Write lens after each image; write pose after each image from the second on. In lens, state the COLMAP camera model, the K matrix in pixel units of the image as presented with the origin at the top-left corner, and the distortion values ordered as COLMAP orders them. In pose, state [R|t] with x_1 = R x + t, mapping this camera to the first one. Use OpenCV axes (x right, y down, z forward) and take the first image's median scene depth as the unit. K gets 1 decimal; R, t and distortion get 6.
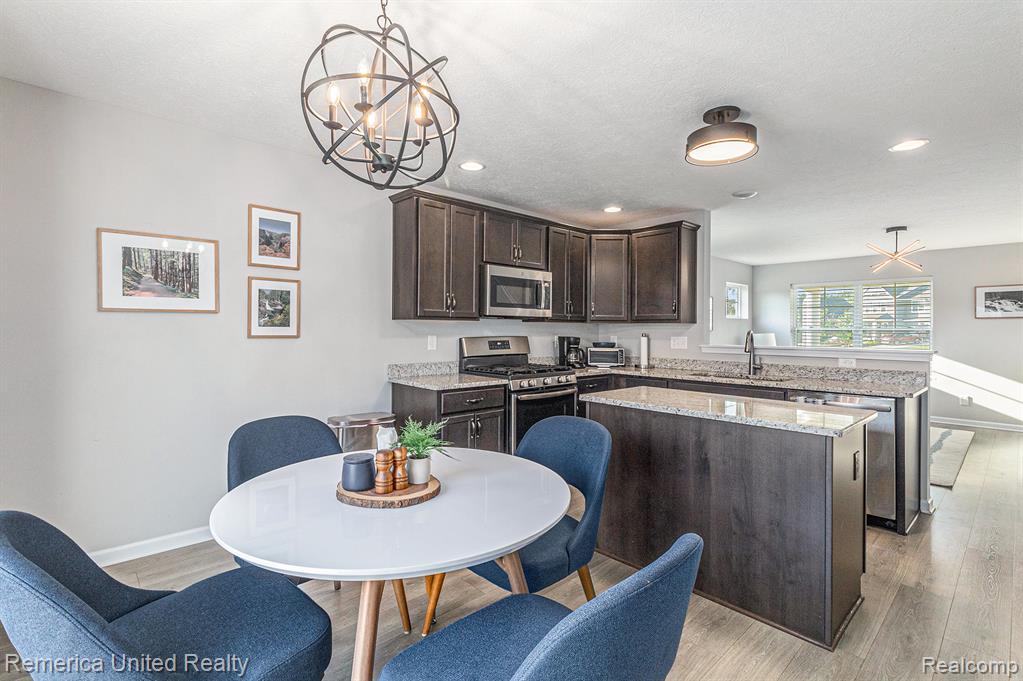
lens RADIAL K [[480.0, 0, 495.7], [0, 480.0, 330.1], [0, 0, 1]] dist [0.002089, 0.000574]
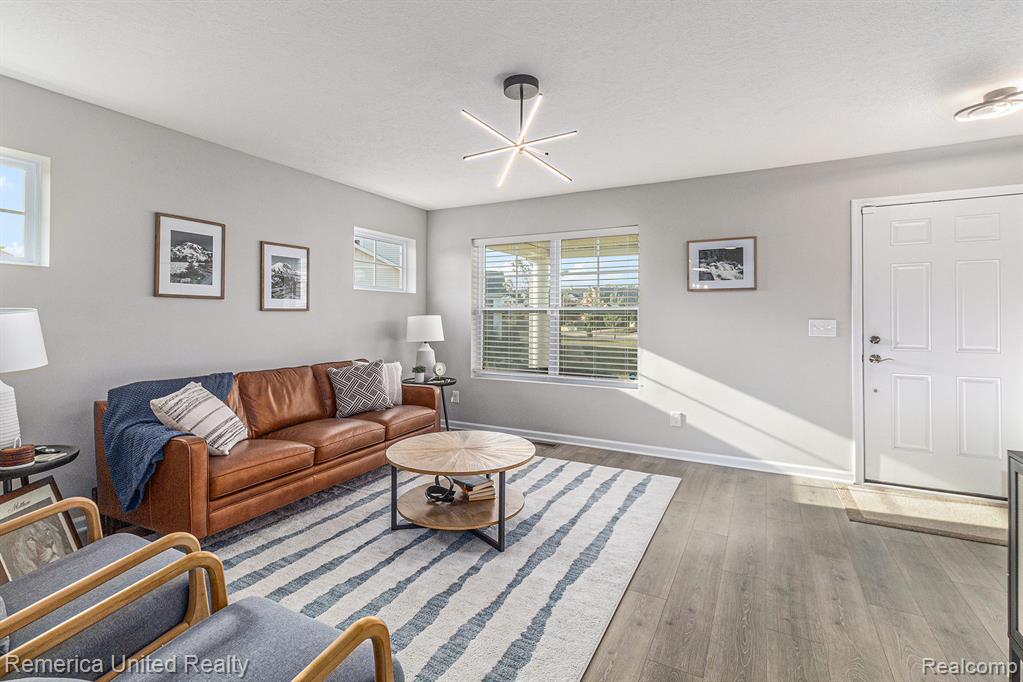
lens RADIAL K [[474.9, 0, 515.1], [0, 474.9, 319.3], [0, 0, 1]] dist [0.004337, 0.000647]
pose [[0.938745, -0.006832, 0.344544, 0.731780], [0.004730, 0.999965, 0.006942, 0.011463], [-0.344580, -0.004887, 0.938744, 0.630197]]
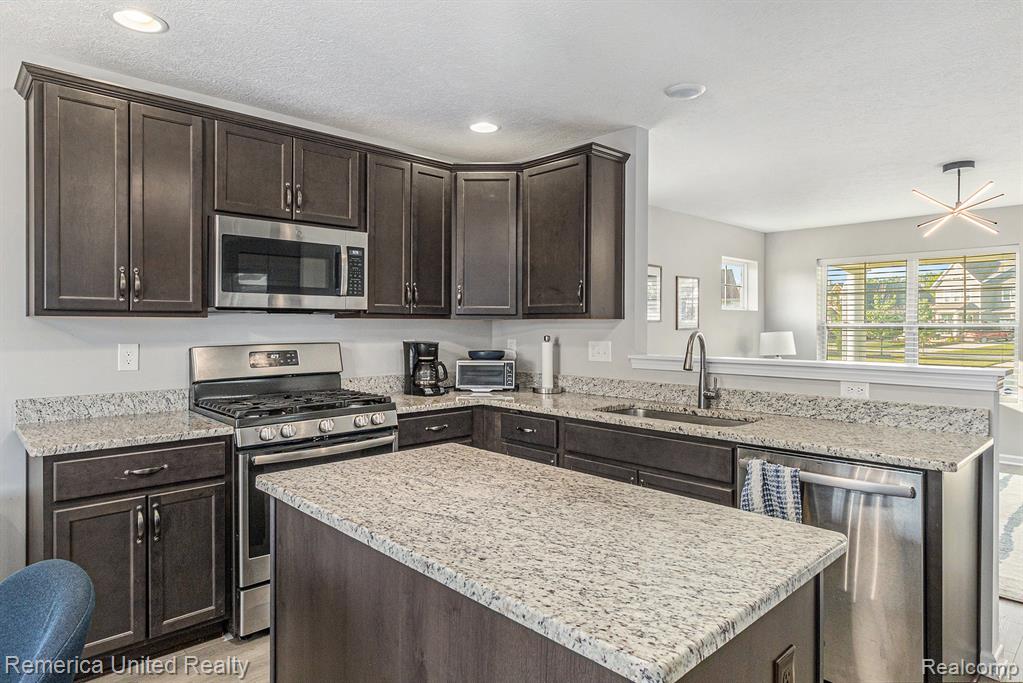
lens RADIAL K [[602.0, 0, 509.2], [0, 602.0, 328.7], [0, 0, 1]] dist [0.002746, -0.002450]
pose [[0.999707, -0.006132, 0.023411, 0.255693], [0.006024, 0.999971, 0.004657, -0.006097], [-0.023439, -0.004515, 0.999715, 0.255744]]
